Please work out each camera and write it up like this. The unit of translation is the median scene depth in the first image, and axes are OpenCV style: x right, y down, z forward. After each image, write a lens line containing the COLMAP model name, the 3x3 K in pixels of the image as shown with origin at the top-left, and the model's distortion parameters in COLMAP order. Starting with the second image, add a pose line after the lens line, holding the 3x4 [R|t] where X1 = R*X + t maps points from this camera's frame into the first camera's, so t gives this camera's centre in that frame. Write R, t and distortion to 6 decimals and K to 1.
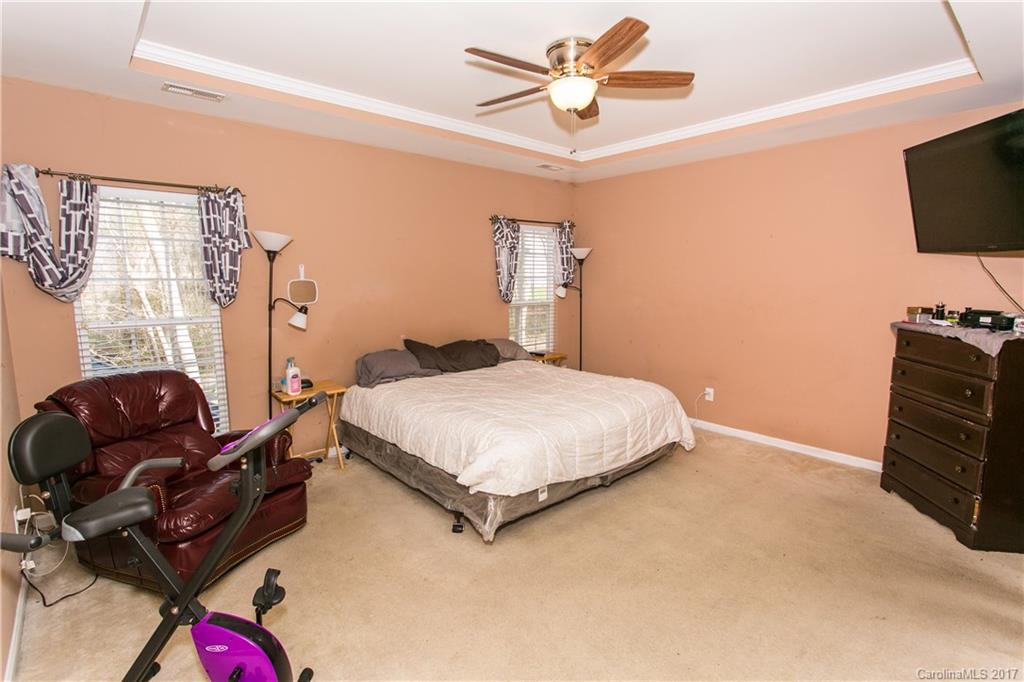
lens RADIAL K [[488.7, 0, 513.1], [0, 488.7, 340.0], [0, 0, 1]] dist [-0.001933, -0.000163]
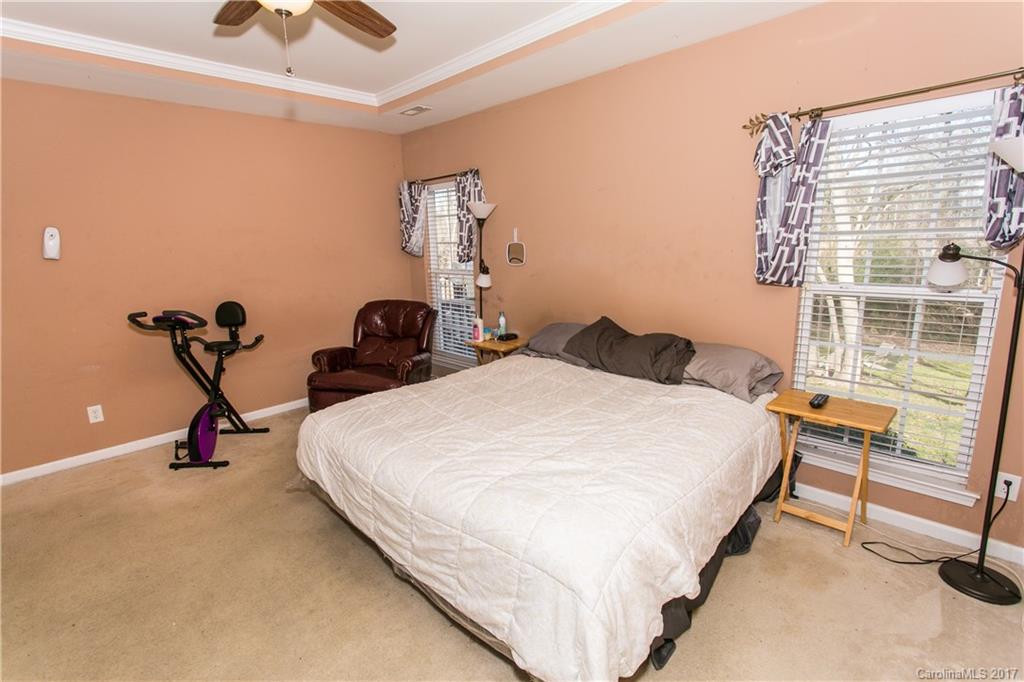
lens RADIAL K [[488.7, 0, 513.1], [0, 488.7, 340.5], [0, 0, 1]] dist [-0.001933, -0.000163]
pose [[0.038686, 0.218022, -0.975177, 0.715716], [-0.094587, 0.972324, 0.213632, -0.151490], [0.994765, 0.083975, 0.058237, 1.008911]]
